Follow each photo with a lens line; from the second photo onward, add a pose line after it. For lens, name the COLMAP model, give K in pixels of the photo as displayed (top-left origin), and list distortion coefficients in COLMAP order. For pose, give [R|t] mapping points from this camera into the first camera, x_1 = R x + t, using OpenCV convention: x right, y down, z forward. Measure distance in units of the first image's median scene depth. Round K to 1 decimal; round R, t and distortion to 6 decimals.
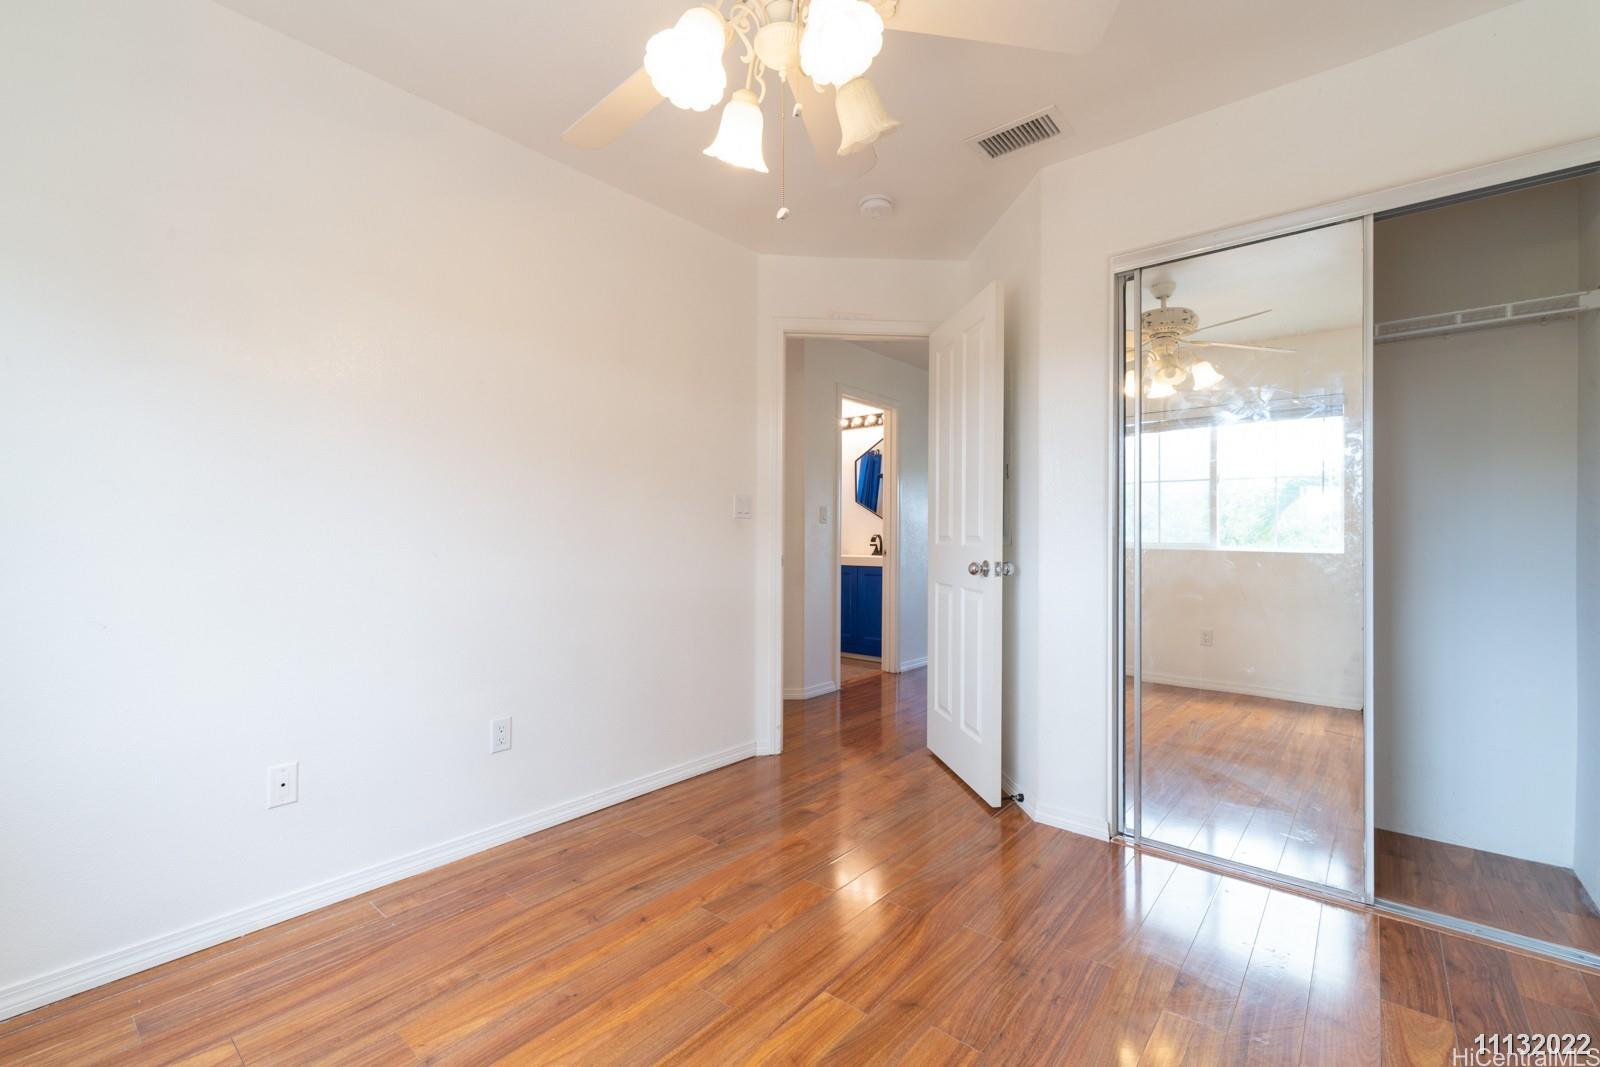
lens RADIAL K [[686.4, 0, 801.3], [0, 686.4, 535.7], [0, 0, 1]] dist [0.000451, 0.000071]
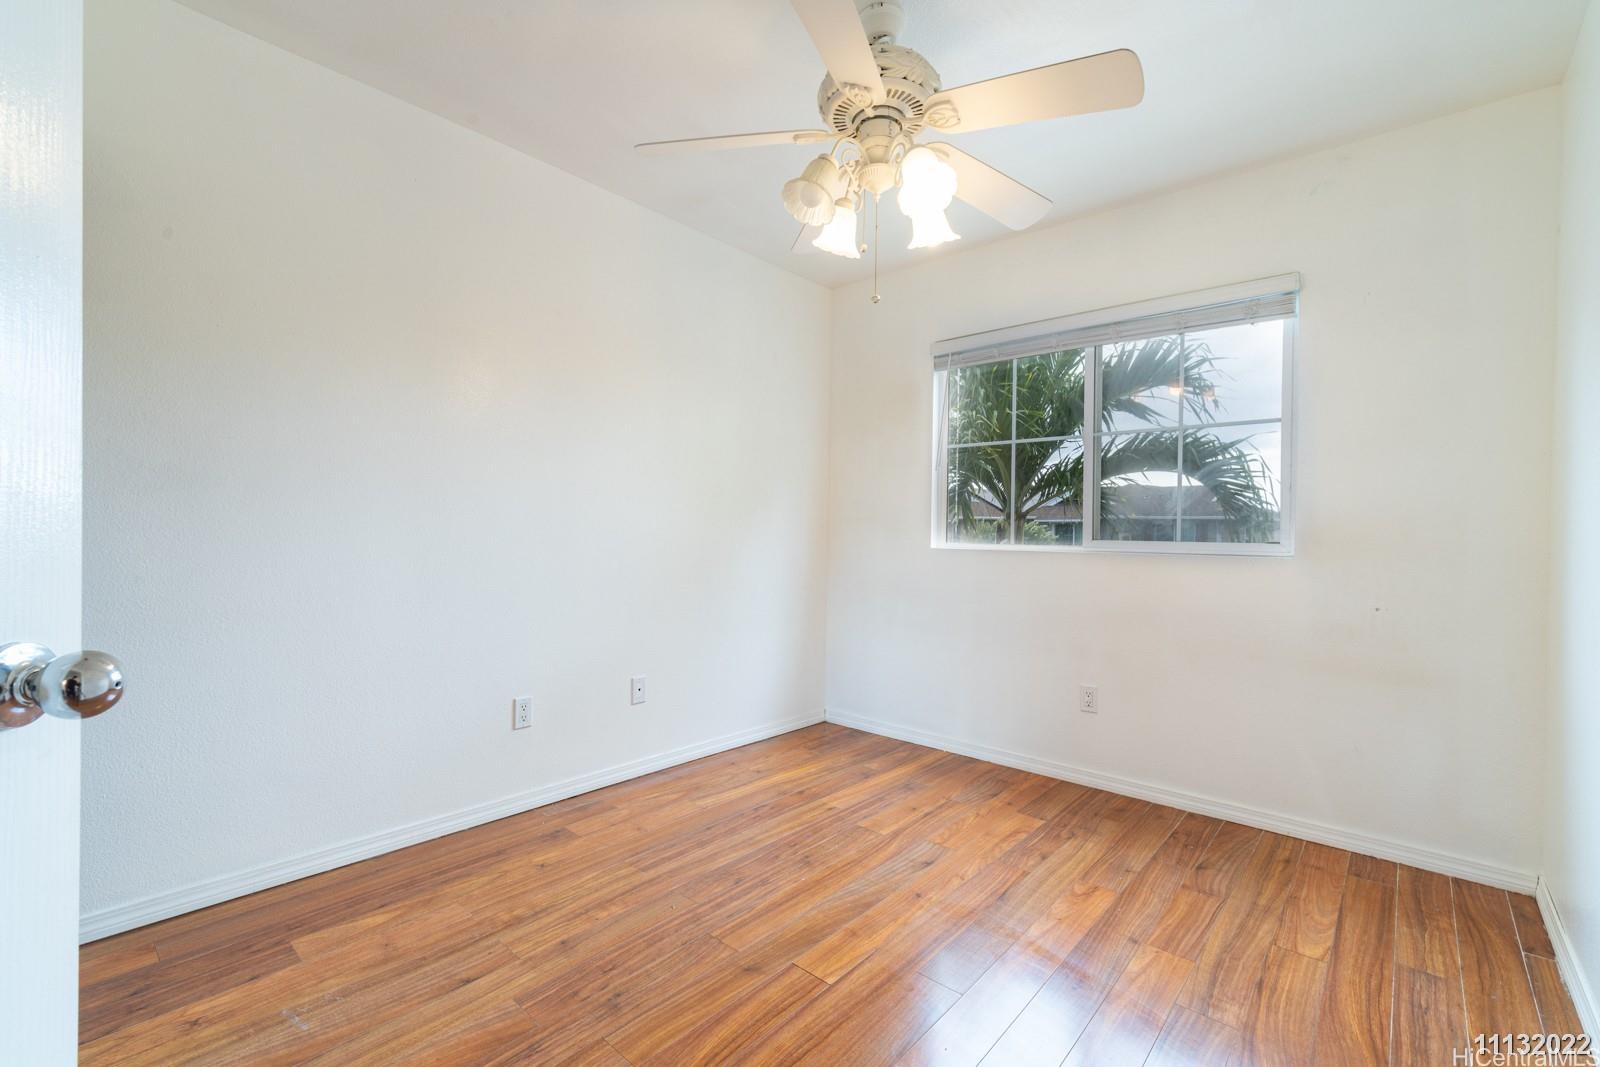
lens RADIAL K [[686.4, 0, 796.1], [0, 686.4, 541.2], [0, 0, 1]] dist [0.000451, 0.000071]
pose [[-0.999382, -0.019640, 0.029147, 0.067095], [-0.019402, 0.999776, 0.008432, 0.004560], [-0.029306, 0.007861, -0.999540, 2.011179]]
